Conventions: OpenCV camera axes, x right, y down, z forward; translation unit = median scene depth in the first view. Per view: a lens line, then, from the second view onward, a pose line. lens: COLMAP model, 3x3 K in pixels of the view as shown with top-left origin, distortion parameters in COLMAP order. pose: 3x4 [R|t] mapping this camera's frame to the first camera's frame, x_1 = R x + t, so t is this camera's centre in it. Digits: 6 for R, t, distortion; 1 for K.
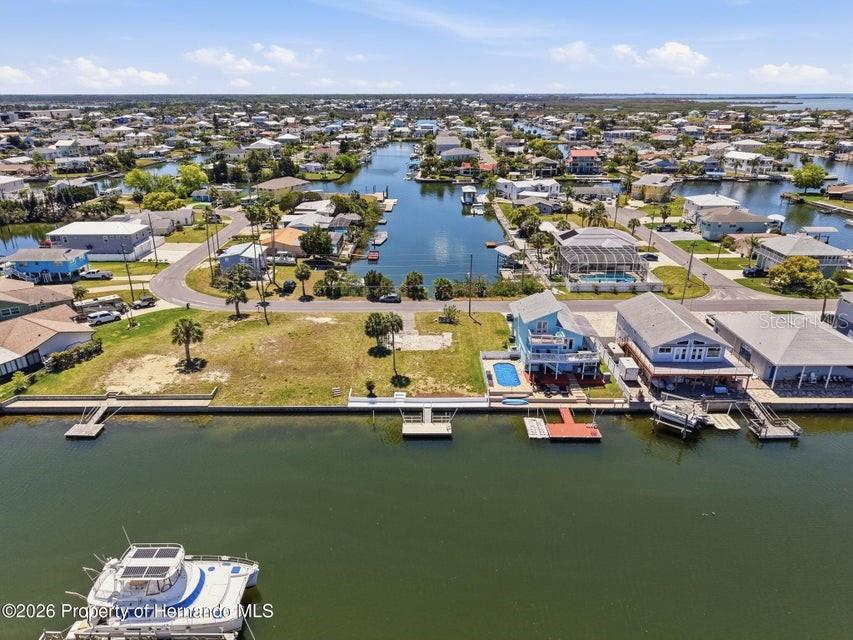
lens RADIAL K [[570.0, 0, 423.5], [0, 570.0, 313.6], [0, 0, 1]] dist [0.062500, -0.085722]
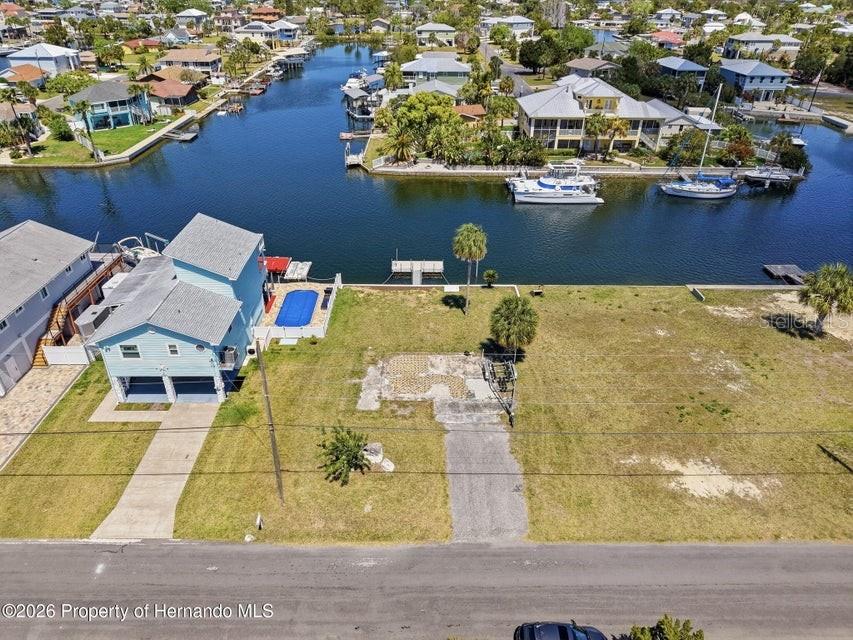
lens RADIAL K [[570.8, 0, 424.3], [0, 570.8, 319.3], [0, 0, 1]] dist [0.027308, -0.027331]
pose [[-0.999945, -0.002310, -0.010200, 0.003323], [-0.009455, 0.616557, 0.787253, -0.412746], [0.004470, 0.787307, -0.616545, 1.417812]]
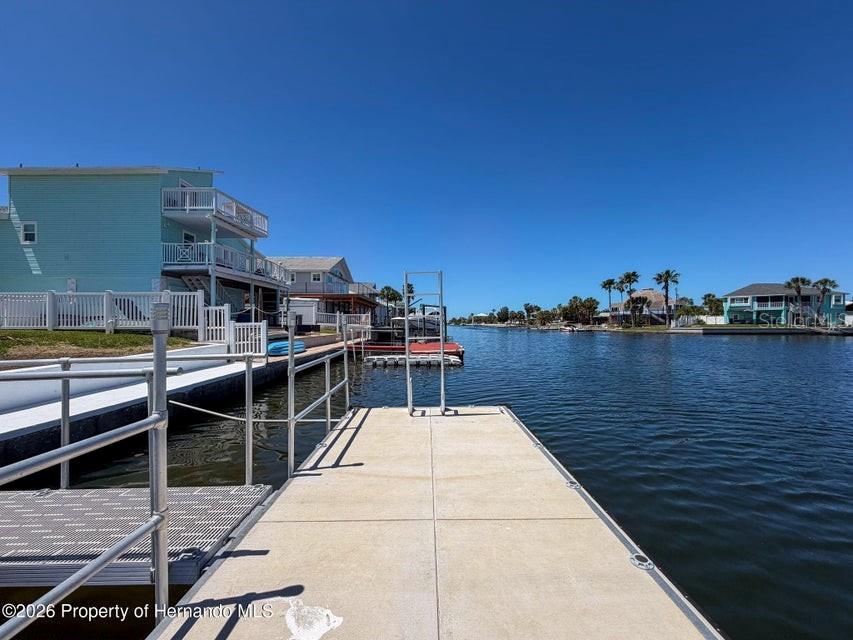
lens RADIAL K [[339.7, 0, 424.5], [0, 339.7, 320.4], [0, 0, 1]] dist [-0.000027, 0.000016]
pose [[0.012146, 0.013994, 0.999828, -0.022518], [0.361153, 0.932343, -0.017437, 0.157896], [-0.932427, 0.361303, 0.006270, 0.857419]]
